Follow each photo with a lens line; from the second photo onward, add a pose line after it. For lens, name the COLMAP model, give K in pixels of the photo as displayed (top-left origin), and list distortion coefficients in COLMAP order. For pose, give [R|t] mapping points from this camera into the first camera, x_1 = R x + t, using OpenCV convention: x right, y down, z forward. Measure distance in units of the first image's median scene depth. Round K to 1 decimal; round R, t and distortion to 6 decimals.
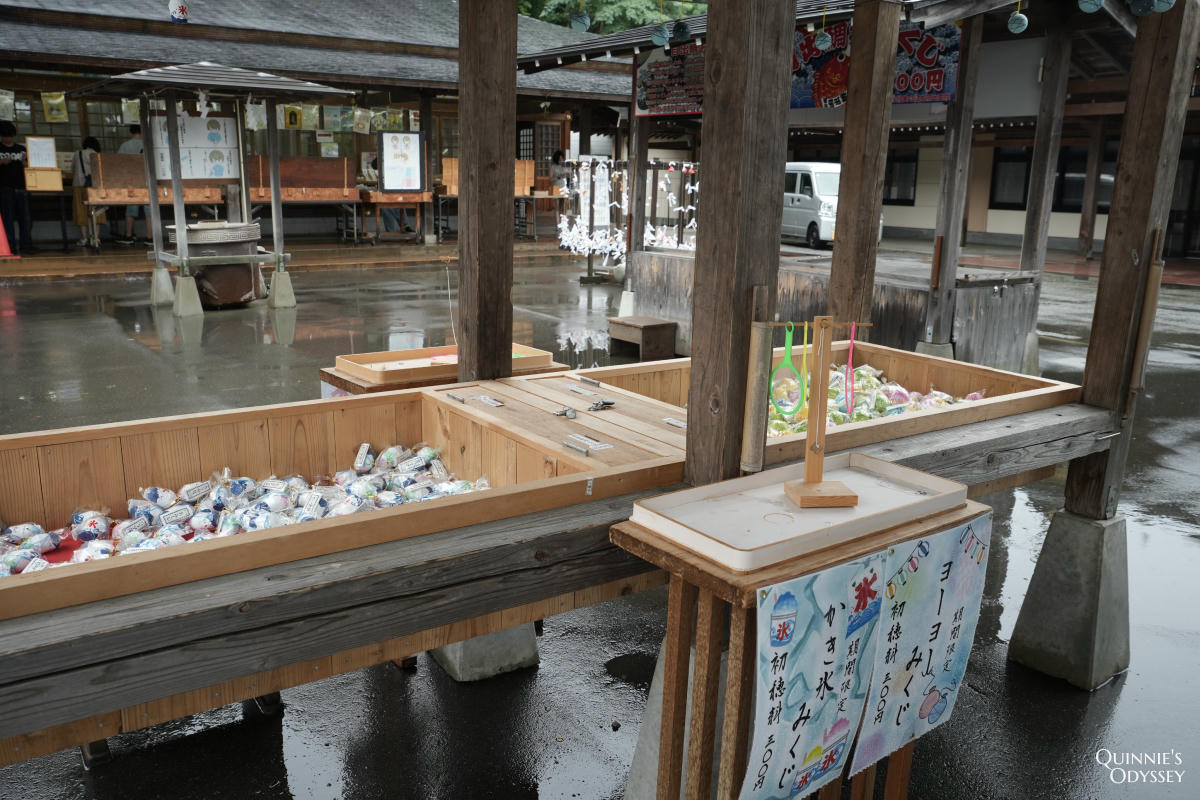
lens RADIAL K [[959.9, 0, 599.6], [0, 959.9, 404.4], [0, 0, 1]] dist [-0.040523, 0.004907]
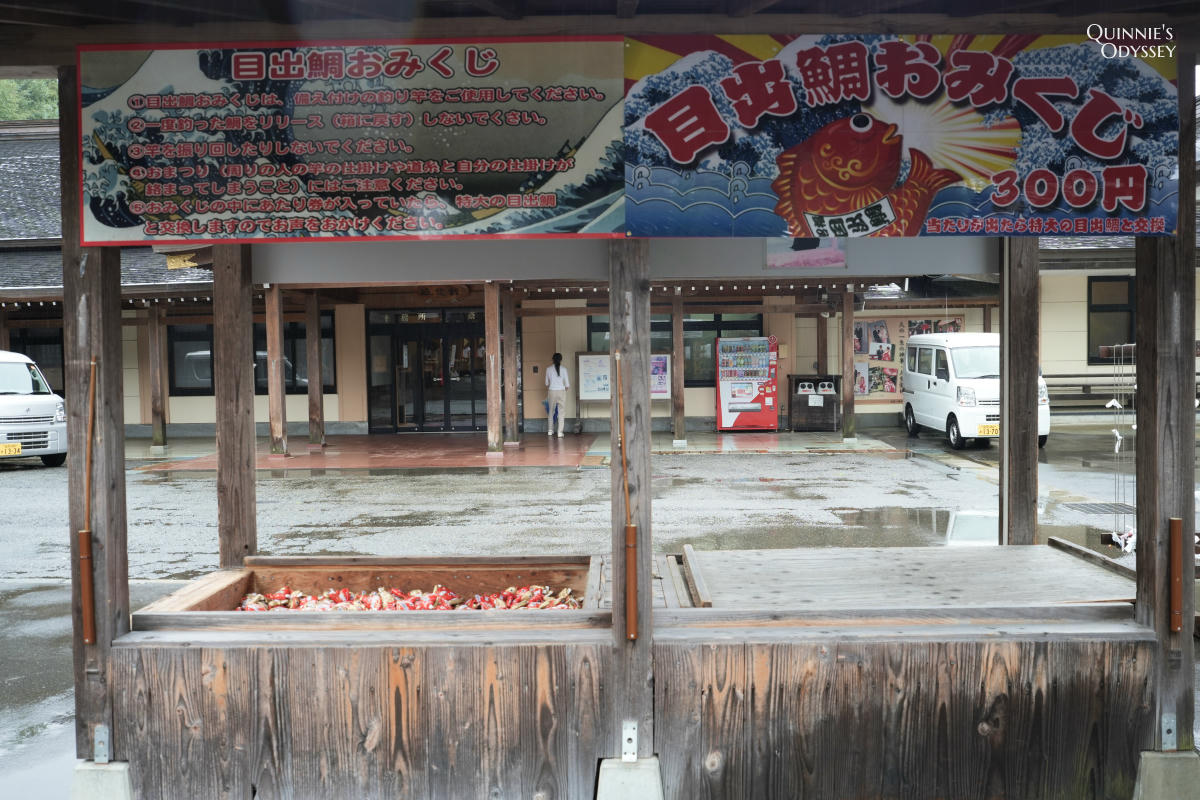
lens RADIAL K [[959.9, 0, 600.0], [0, 959.9, 397.5], [0, 0, 1]] dist [-0.040523, 0.004907]
pose [[0.600608, -0.061811, 0.797151, -0.146813], [0.209356, 0.974380, -0.082184, -0.222780], [-0.771647, 0.216249, 0.598161, 0.814631]]
